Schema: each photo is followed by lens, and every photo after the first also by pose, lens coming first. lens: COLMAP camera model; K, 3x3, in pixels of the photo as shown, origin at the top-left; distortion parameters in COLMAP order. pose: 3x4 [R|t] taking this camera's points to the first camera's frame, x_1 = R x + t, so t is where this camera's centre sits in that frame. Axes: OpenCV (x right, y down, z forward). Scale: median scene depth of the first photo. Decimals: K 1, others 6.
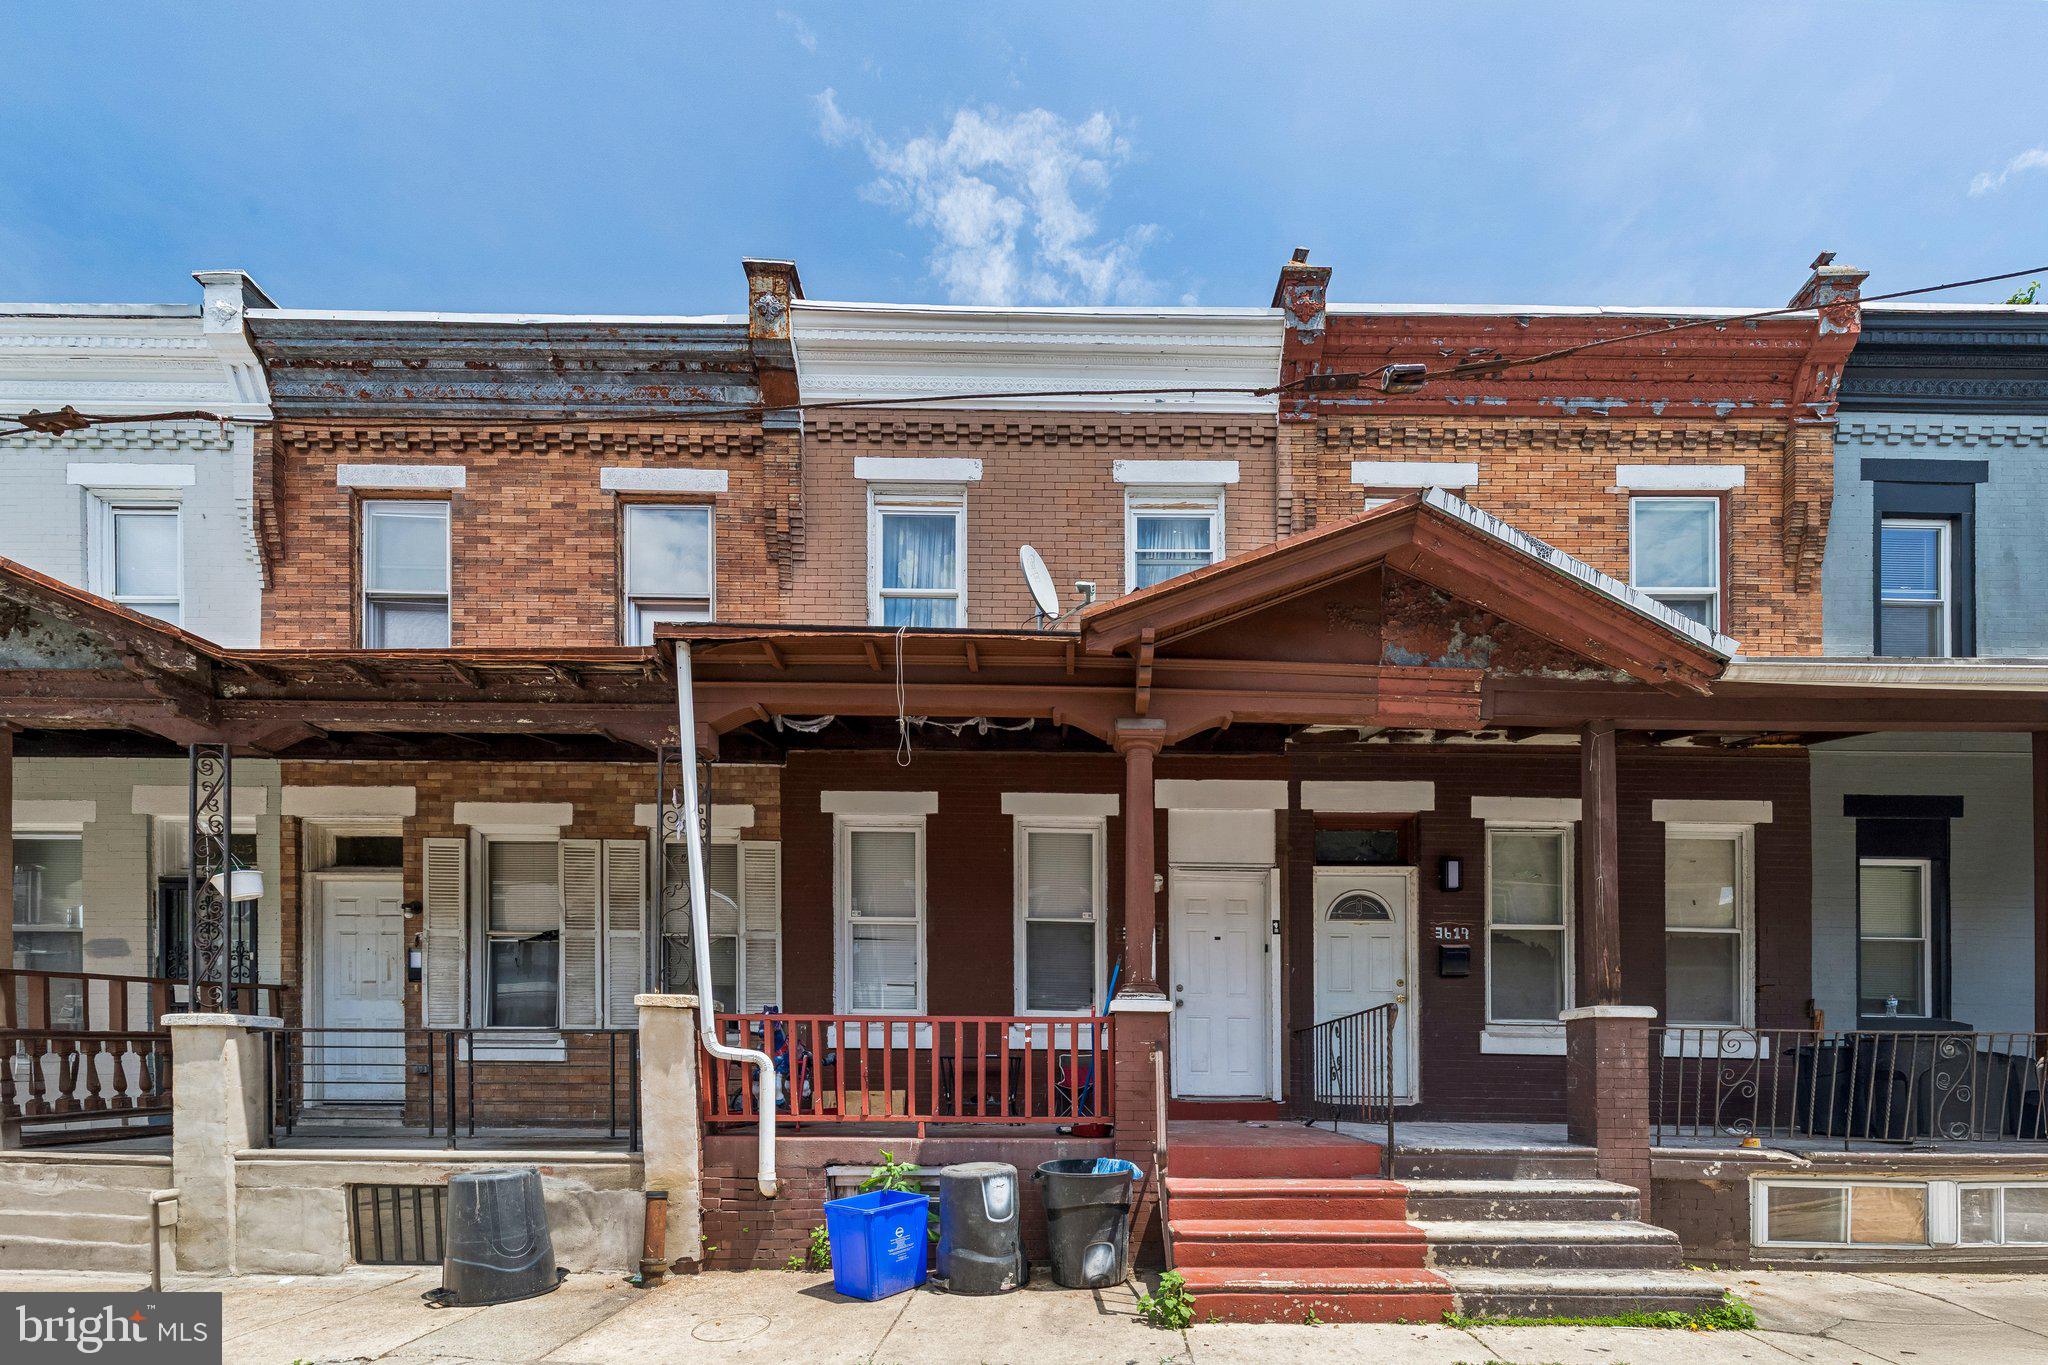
lens RADIAL K [[933.3, 0, 1032.4], [0, 933.3, 688.8], [0, 0, 1]] dist [0.010194, -0.000278]
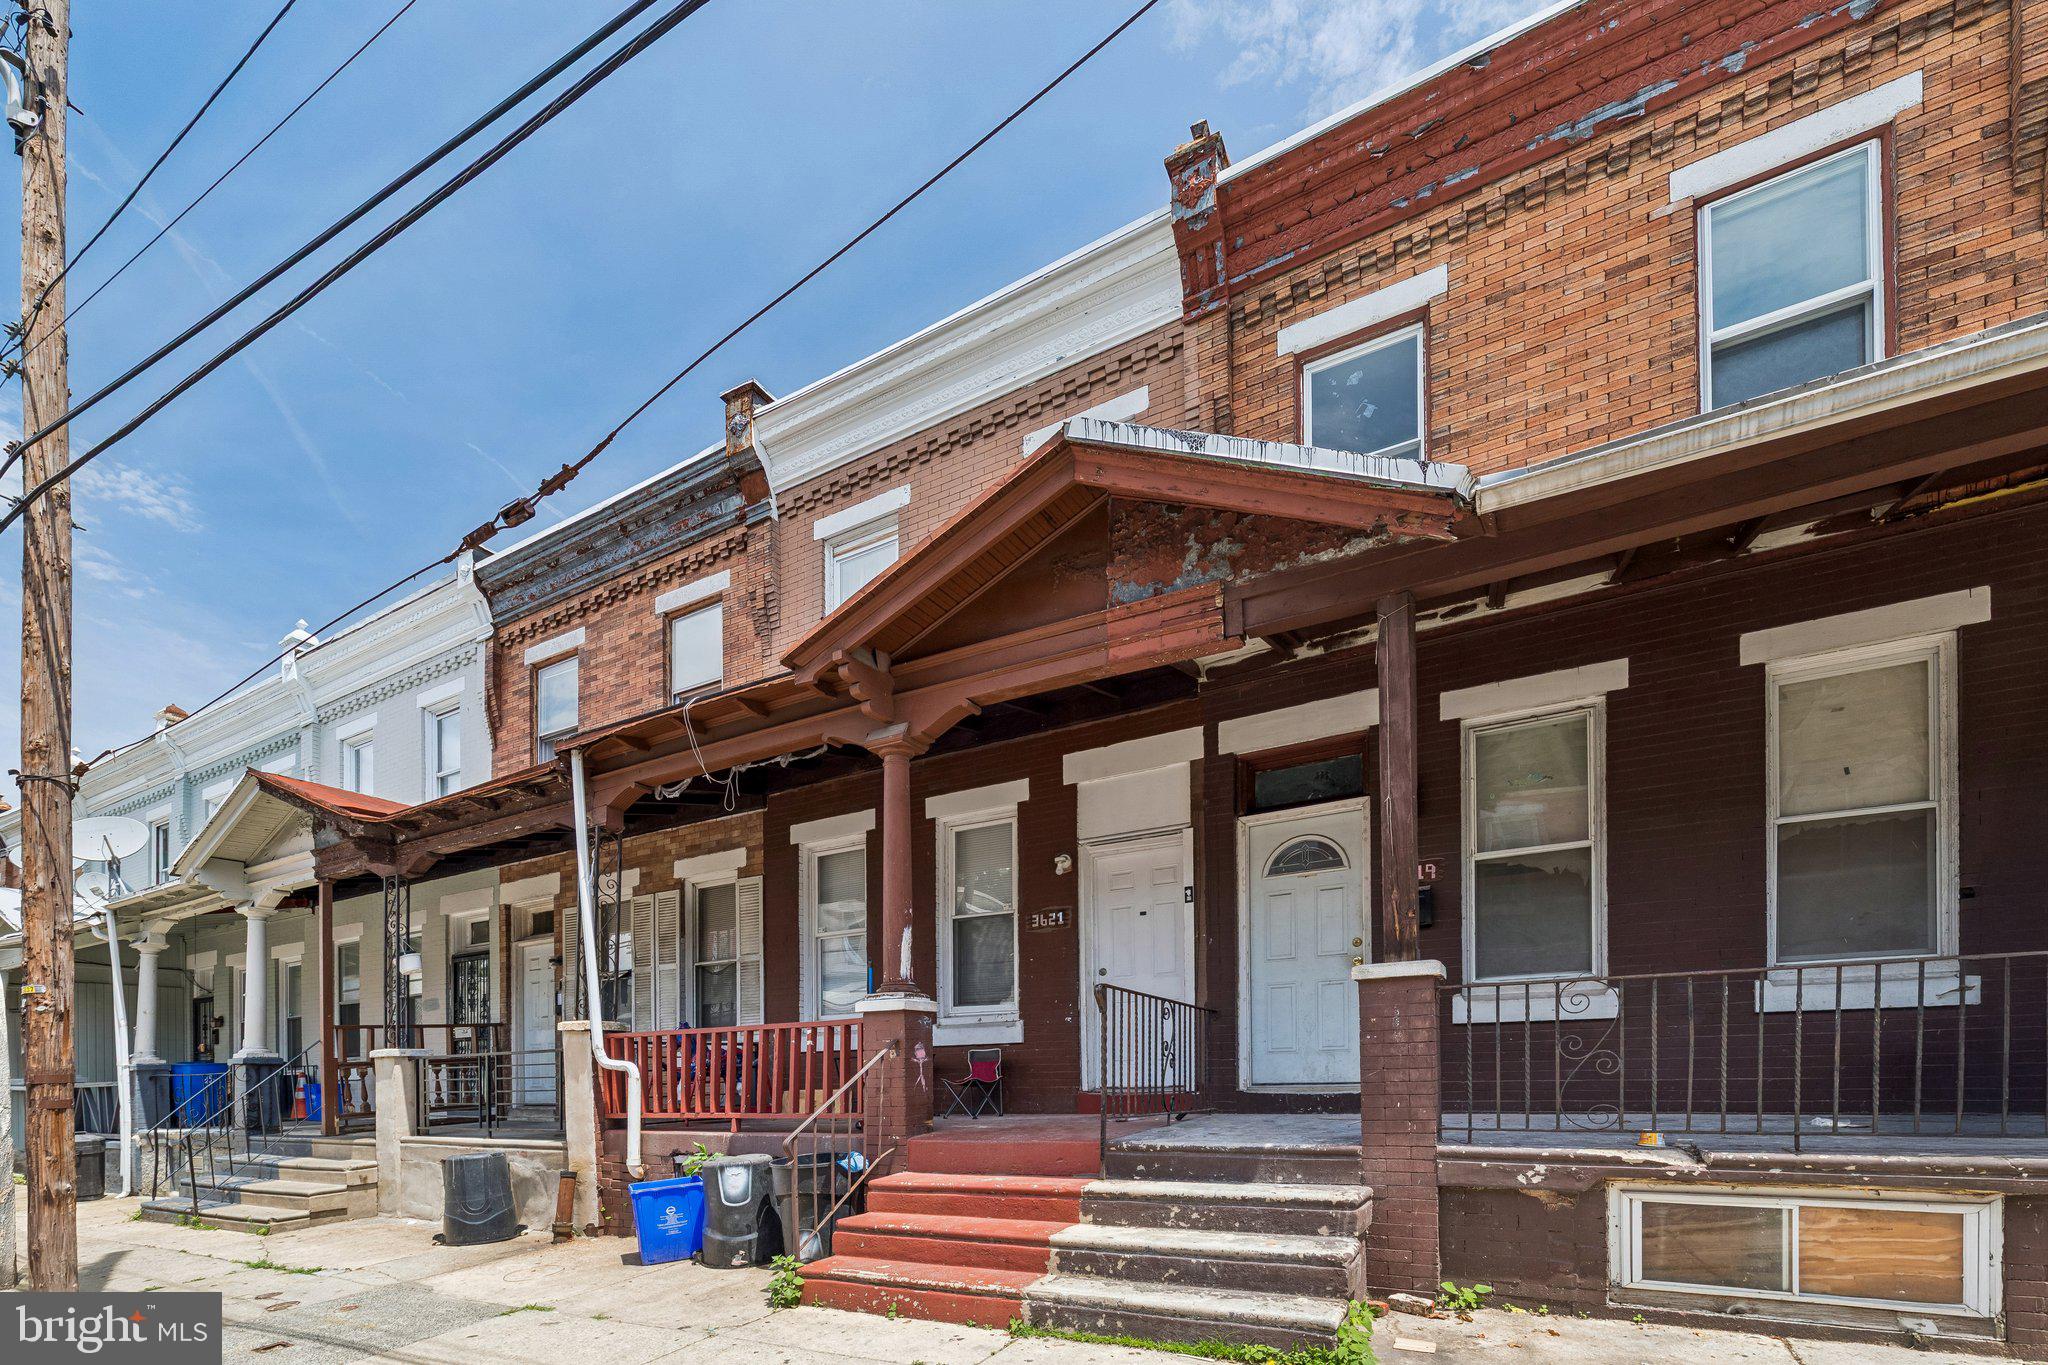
lens RADIAL K [[1012.2, 0, 1024.8], [0, 1012.2, 580.5], [0, 0, 1]] dist [-0.001582, 0.000049]
pose [[0.809574, -0.278805, -0.516583, 0.841763], [0.251878, 0.959870, -0.123316, 0.050967], [0.530234, -0.030283, 0.847310, 0.110705]]
